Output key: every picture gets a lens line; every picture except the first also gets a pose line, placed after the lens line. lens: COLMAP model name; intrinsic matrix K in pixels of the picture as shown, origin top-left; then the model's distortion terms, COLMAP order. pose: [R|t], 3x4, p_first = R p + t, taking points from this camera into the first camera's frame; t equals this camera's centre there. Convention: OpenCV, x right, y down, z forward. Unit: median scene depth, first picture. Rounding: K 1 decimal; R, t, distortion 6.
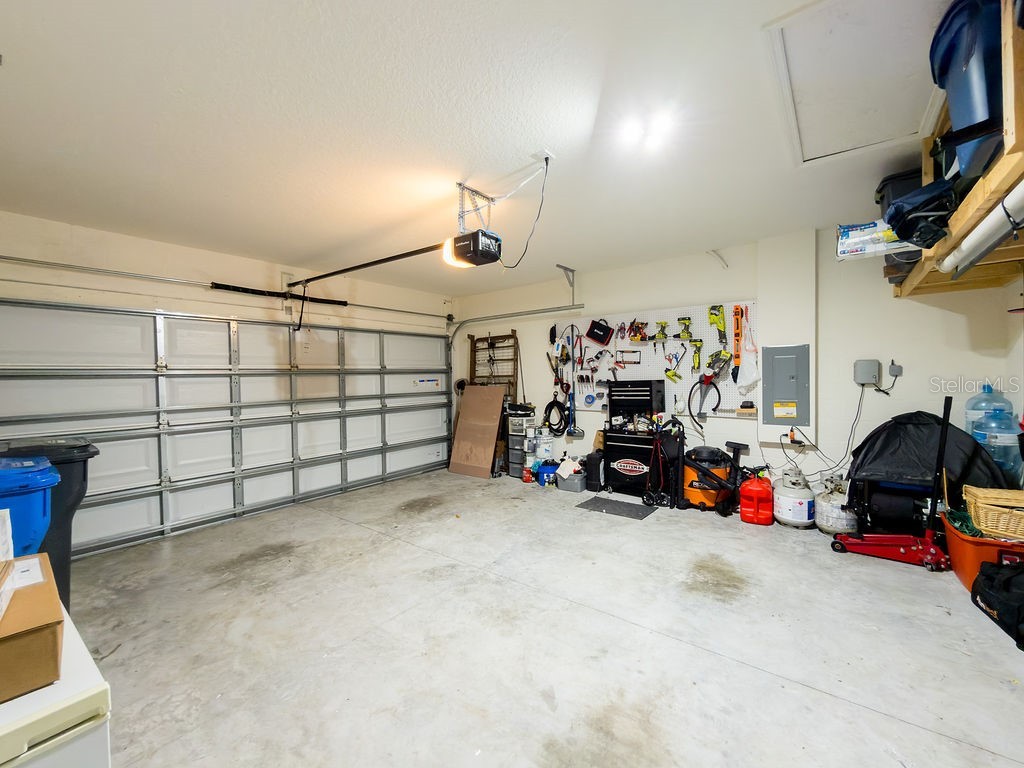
lens RADIAL K [[414.4, 0, 512.0], [0, 414.4, 384.0], [0, 0, 1]] dist [-0.001603, -0.000004]
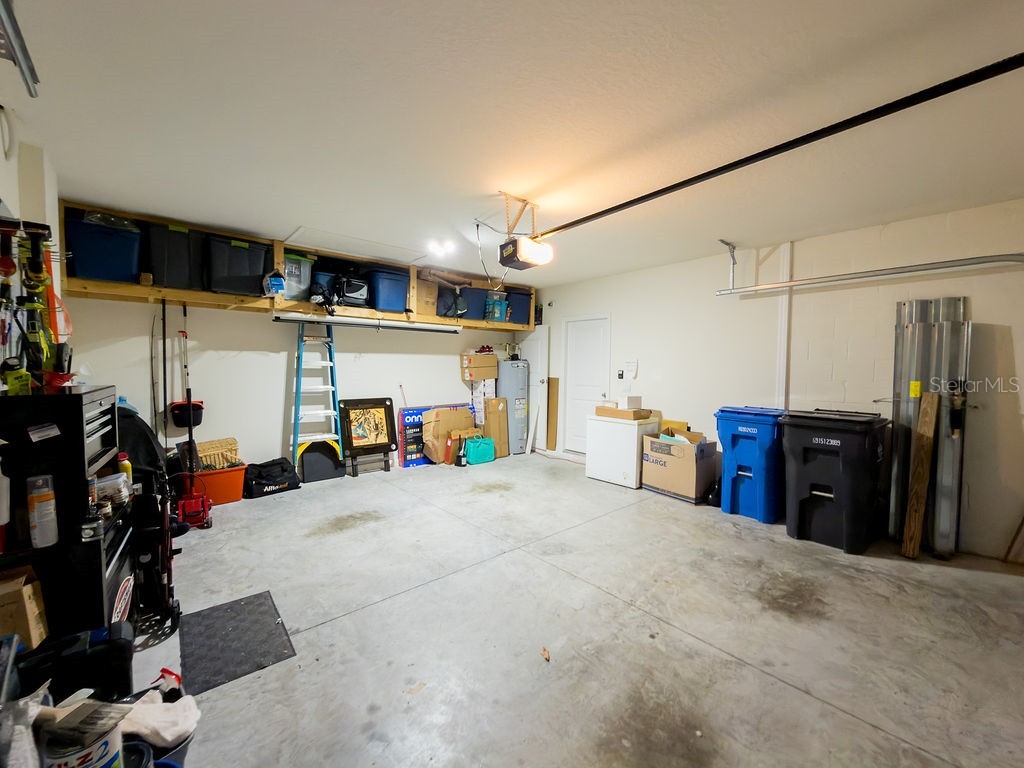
lens RADIAL K [[414.4, 0, 512.0], [0, 414.4, 384.0], [0, 0, 1]] dist [-0.001603, -0.000004]
pose [[-0.984893, 0.003394, 0.173129, -0.245431], [0.012979, 0.998442, 0.054261, -0.043367], [-0.172675, 0.055688, -0.983403, 2.035190]]
